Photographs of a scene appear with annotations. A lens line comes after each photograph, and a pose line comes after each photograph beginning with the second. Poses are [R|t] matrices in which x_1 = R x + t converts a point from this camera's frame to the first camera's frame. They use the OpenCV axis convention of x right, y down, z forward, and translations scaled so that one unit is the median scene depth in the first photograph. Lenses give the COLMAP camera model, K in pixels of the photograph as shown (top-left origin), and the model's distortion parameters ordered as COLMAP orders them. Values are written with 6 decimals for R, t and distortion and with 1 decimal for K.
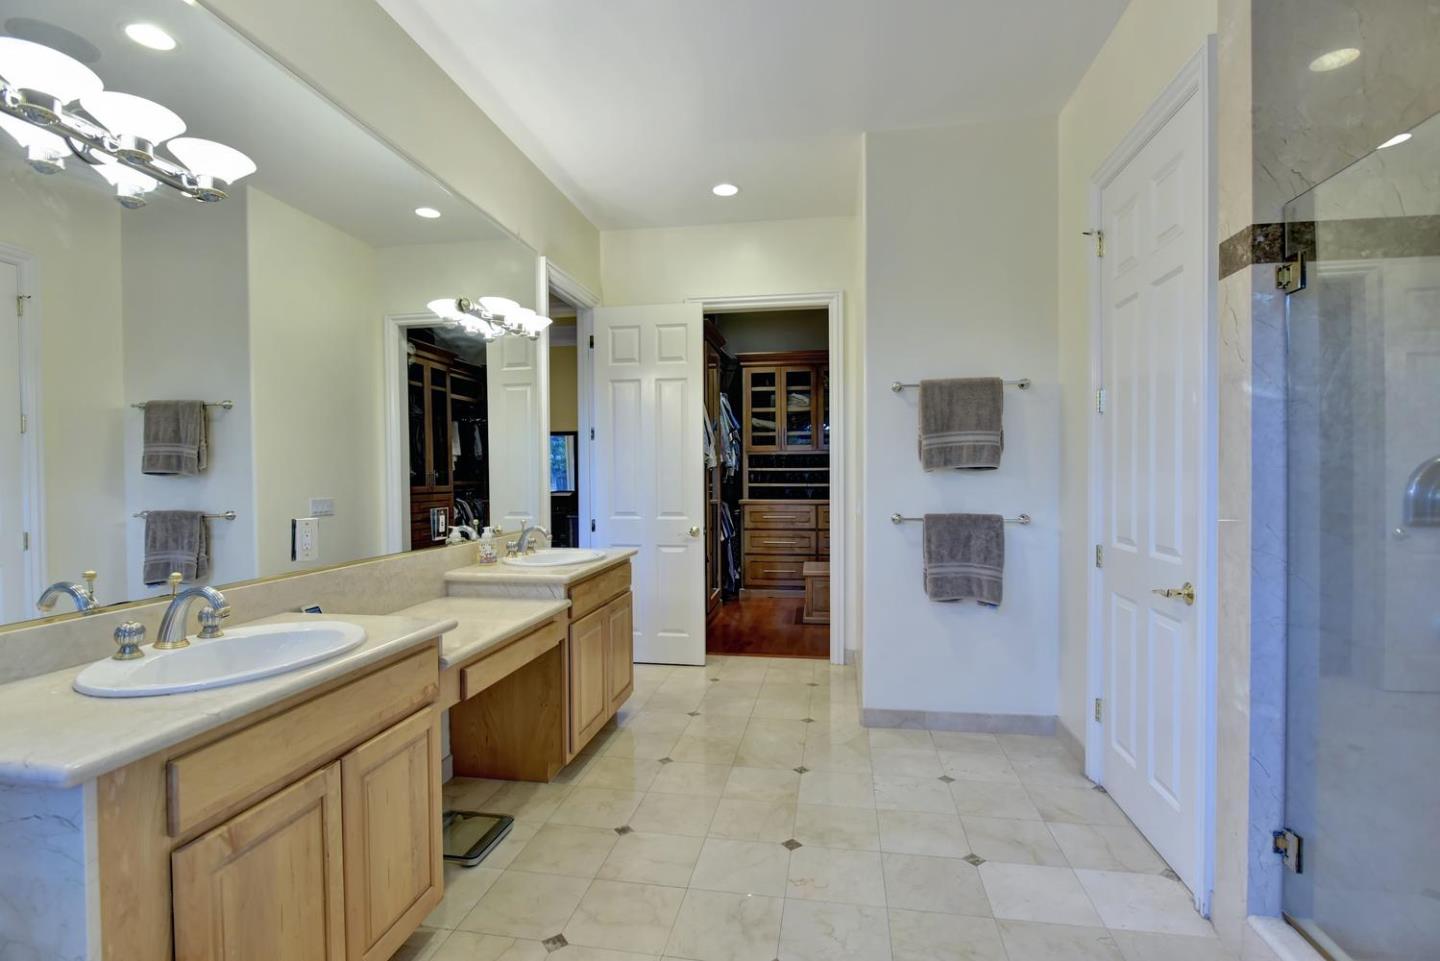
lens RADIAL K [[711.5, 0, 718.4], [0, 711.5, 478.7], [0, 0, 1]] dist [-0.022033, -0.000028]
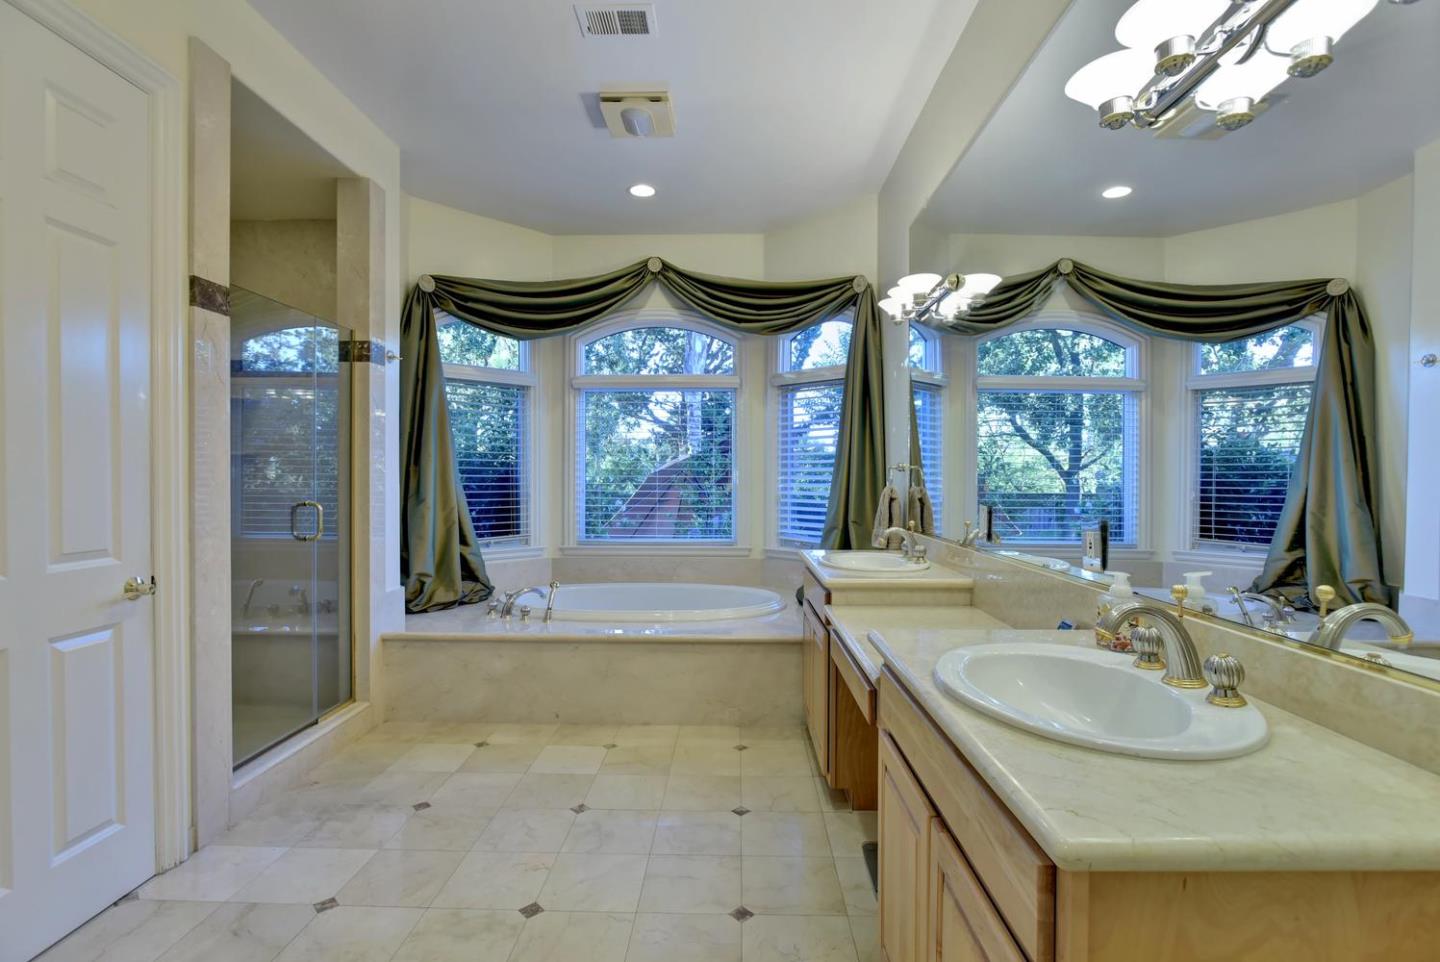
lens RADIAL K [[711.5, 0, 718.5], [0, 711.5, 480.2], [0, 0, 1]] dist [-0.022033, -0.000028]
pose [[-0.989788, 0.006330, -0.142407, 0.000816], [0.004450, 0.999899, 0.013521, 0.003628], [0.142479, 0.012750, -0.989716, 1.945457]]
